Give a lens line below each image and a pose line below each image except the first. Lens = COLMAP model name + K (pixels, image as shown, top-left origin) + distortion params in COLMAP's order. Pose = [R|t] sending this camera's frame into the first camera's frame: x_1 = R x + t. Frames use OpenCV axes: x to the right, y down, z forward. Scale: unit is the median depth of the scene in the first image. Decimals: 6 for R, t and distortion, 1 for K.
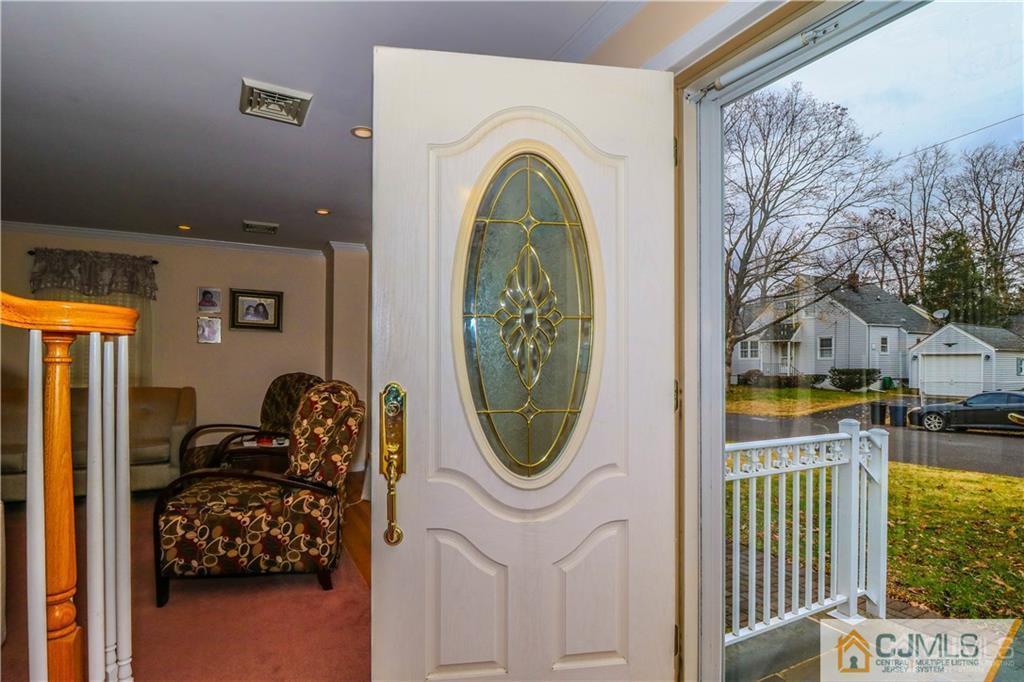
lens RADIAL K [[492.5, 0, 509.0], [0, 492.5, 356.6], [0, 0, 1]] dist [-0.001157, -0.000482]
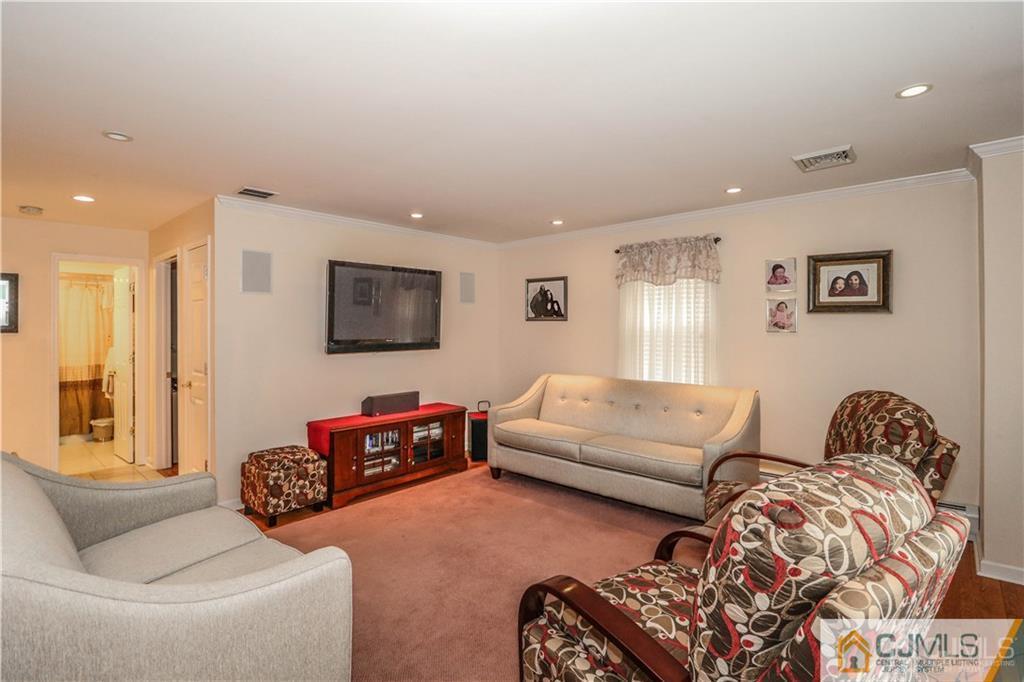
lens RADIAL K [[491.6, 0, 512.0], [0, 491.6, 341.0], [0, 0, 1]] dist [0.002647, -0.000016]
pose [[0.350122, 0.018994, -0.936511, -0.047578], [0.012053, 0.999620, 0.024780, -0.044476], [0.936626, -0.019964, 0.349760, 0.396218]]
